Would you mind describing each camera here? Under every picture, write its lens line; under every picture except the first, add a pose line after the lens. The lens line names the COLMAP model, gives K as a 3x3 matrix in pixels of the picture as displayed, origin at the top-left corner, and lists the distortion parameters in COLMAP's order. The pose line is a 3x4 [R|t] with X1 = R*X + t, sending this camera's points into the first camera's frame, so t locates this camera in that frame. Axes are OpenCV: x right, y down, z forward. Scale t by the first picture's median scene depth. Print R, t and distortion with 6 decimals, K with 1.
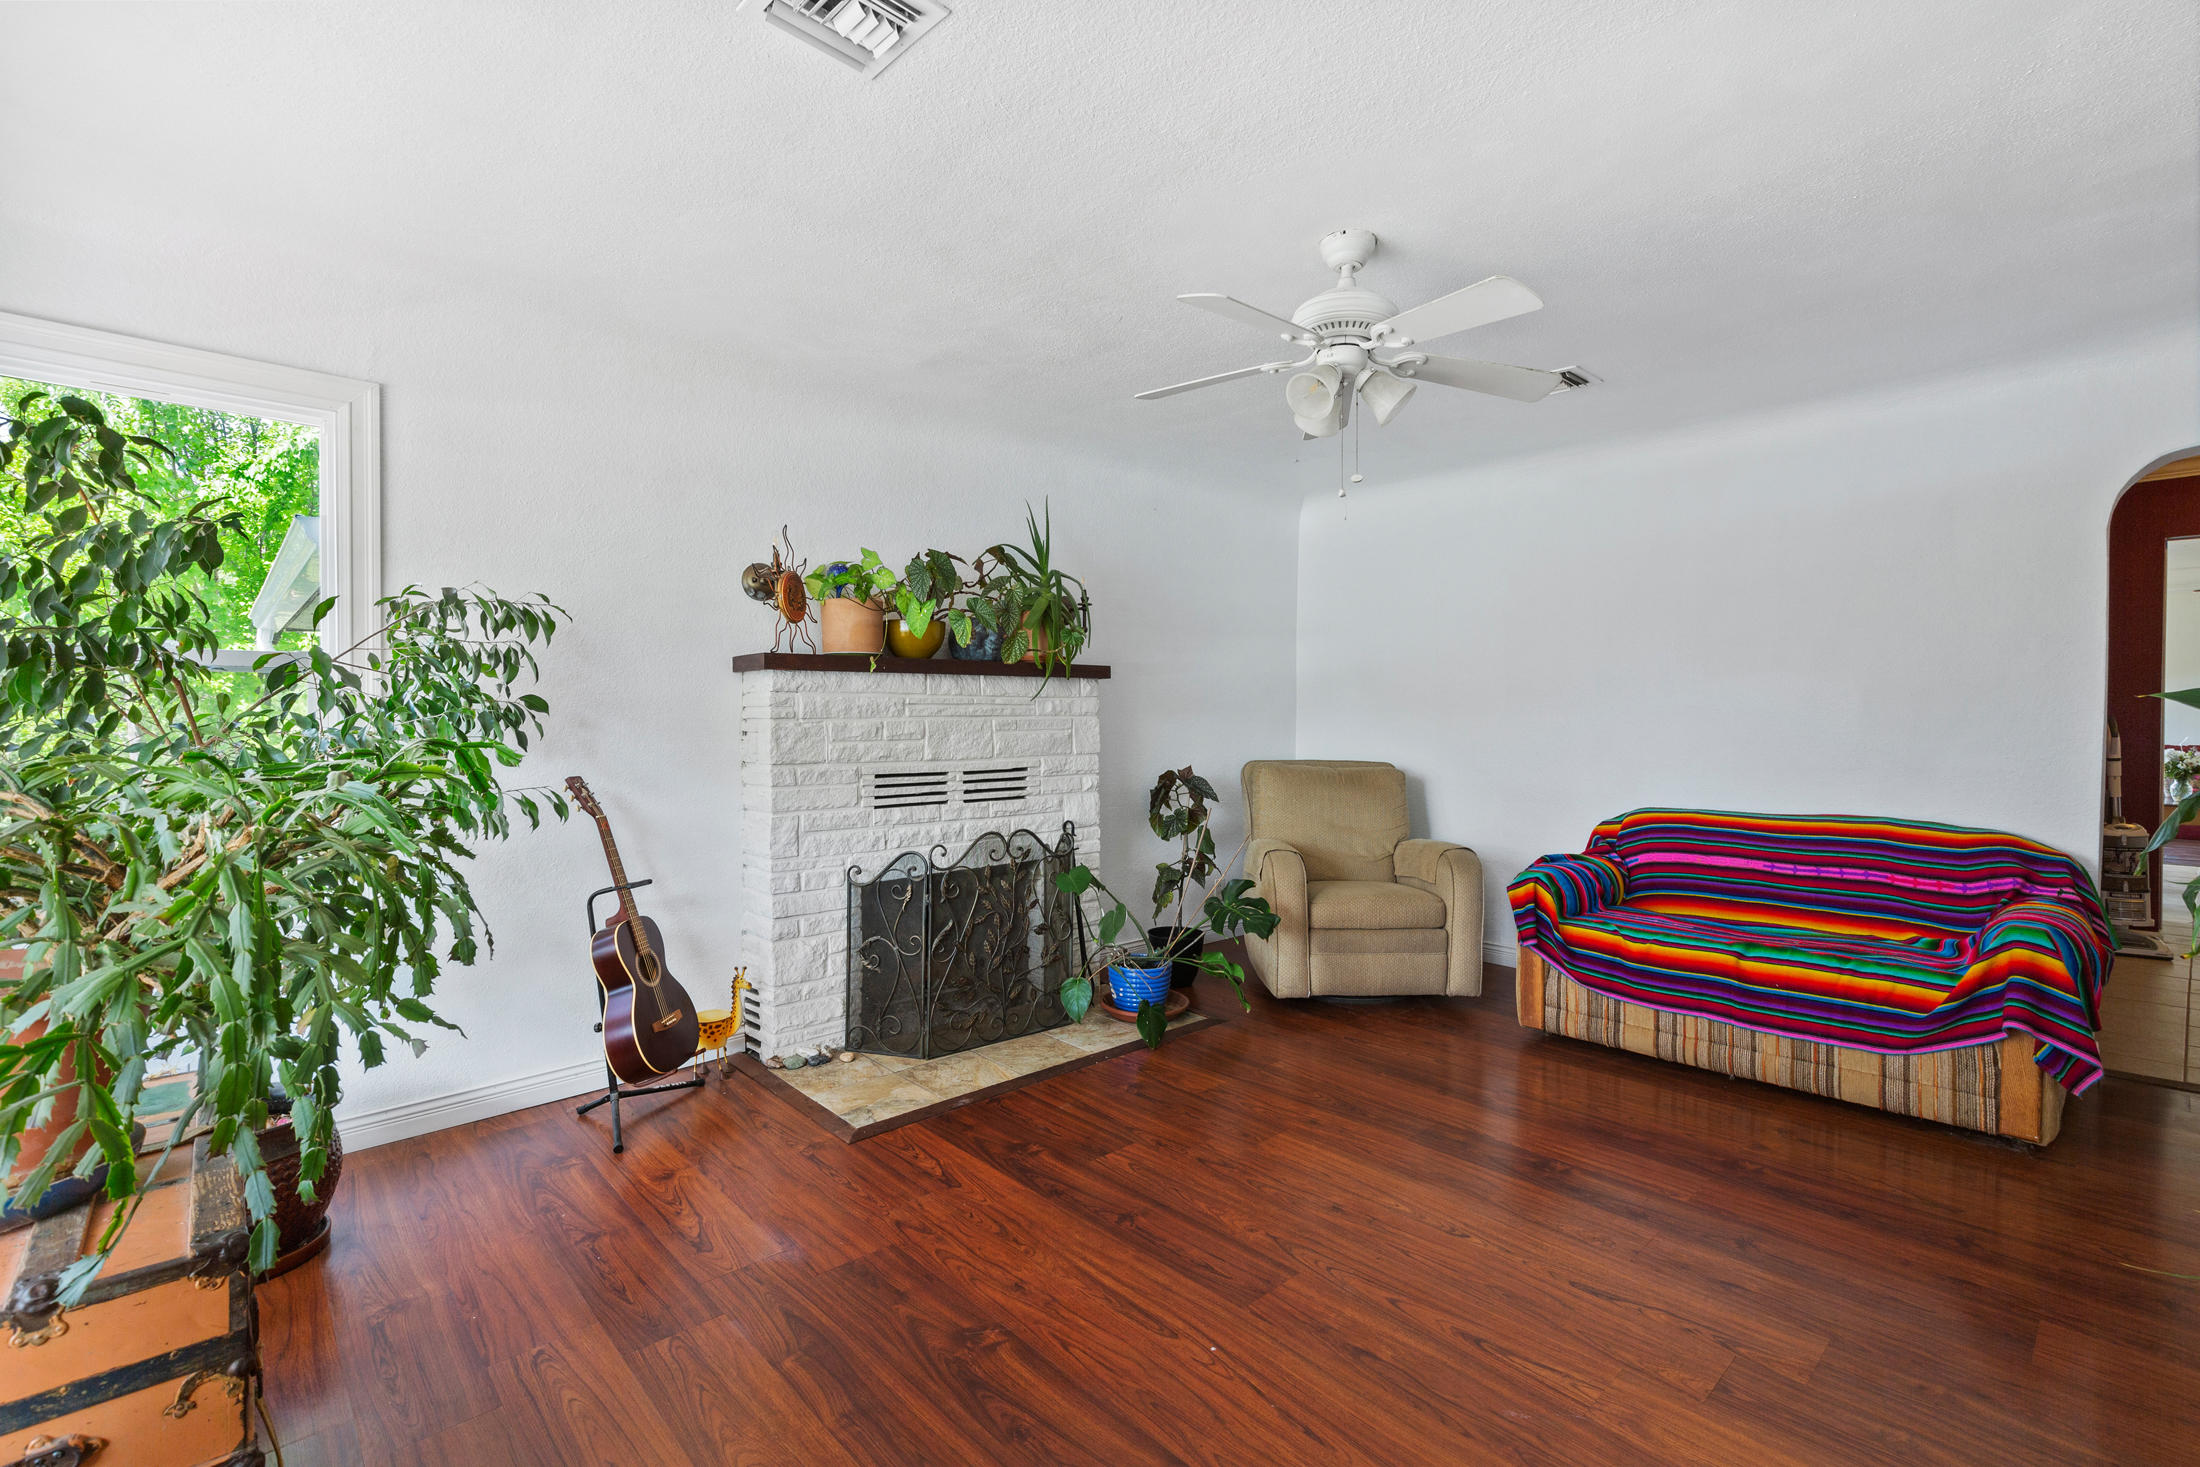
lens RADIAL K [[966.8, 0, 1100.0], [0, 966.8, 733.5], [0, 0, 1]] dist [-0.000765, -0.000467]
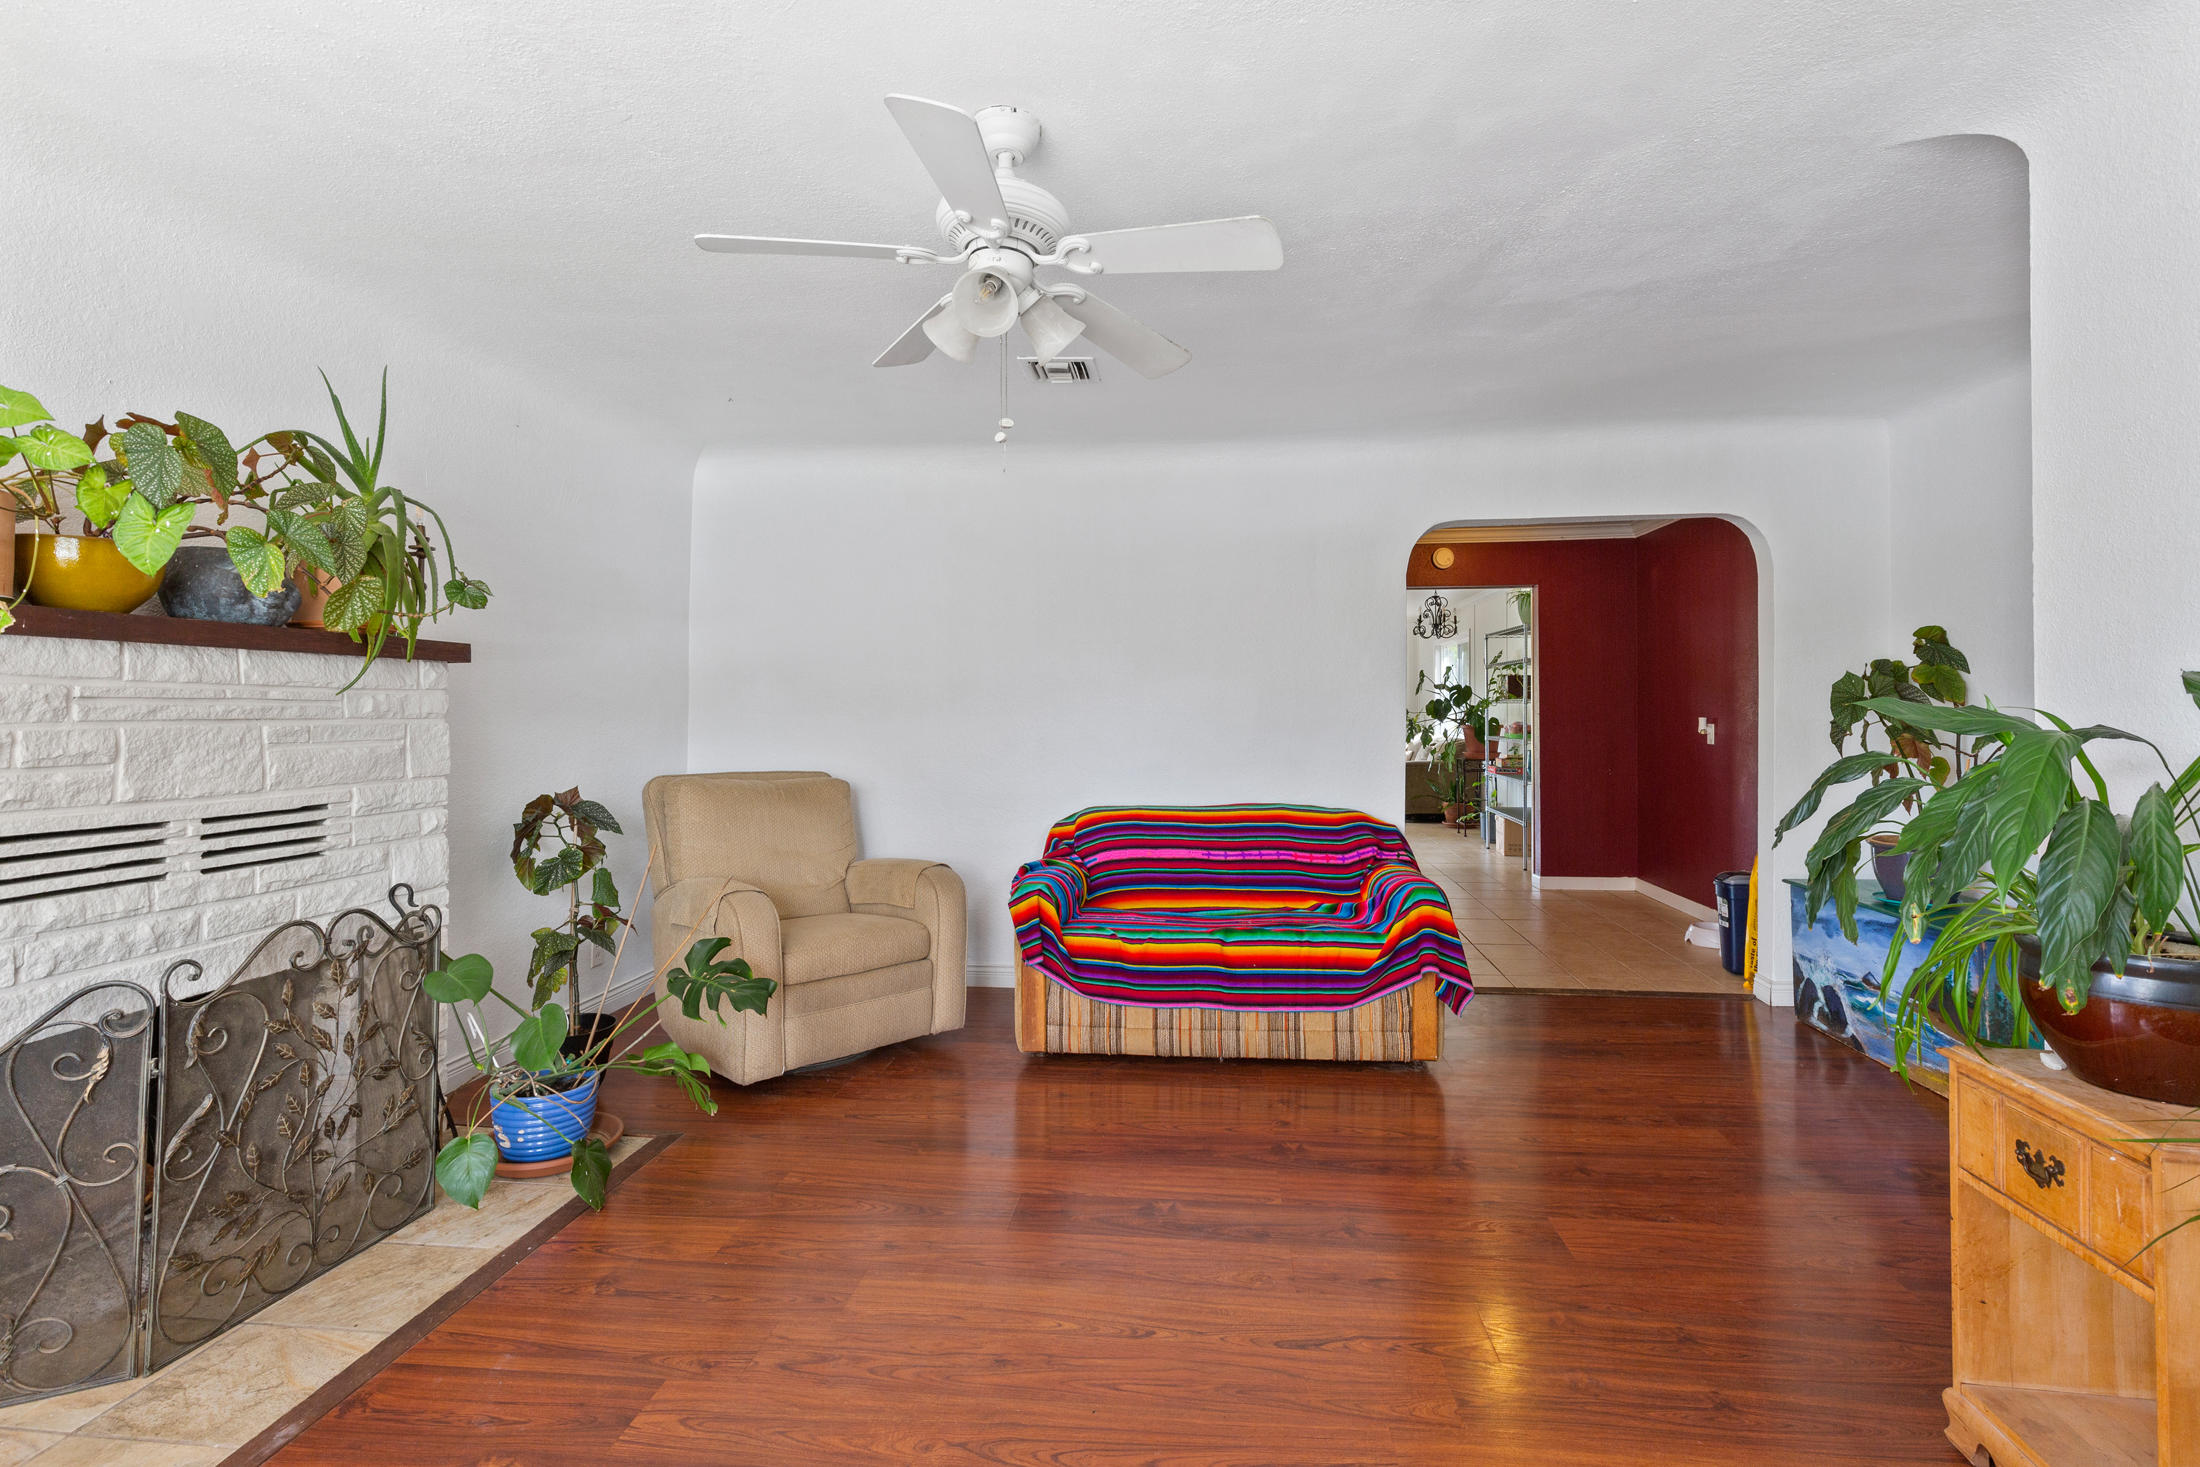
lens RADIAL K [[1008.6, 0, 1112.6], [0, 1008.6, 703.0], [0, 0, 1]] dist [0.002803, -0.000578]
pose [[0.741034, 0.007135, 0.671430, -0.150577], [0.013192, 0.999596, -0.025181, -0.006434], [-0.671338, 0.027517, 0.740640, 0.215916]]
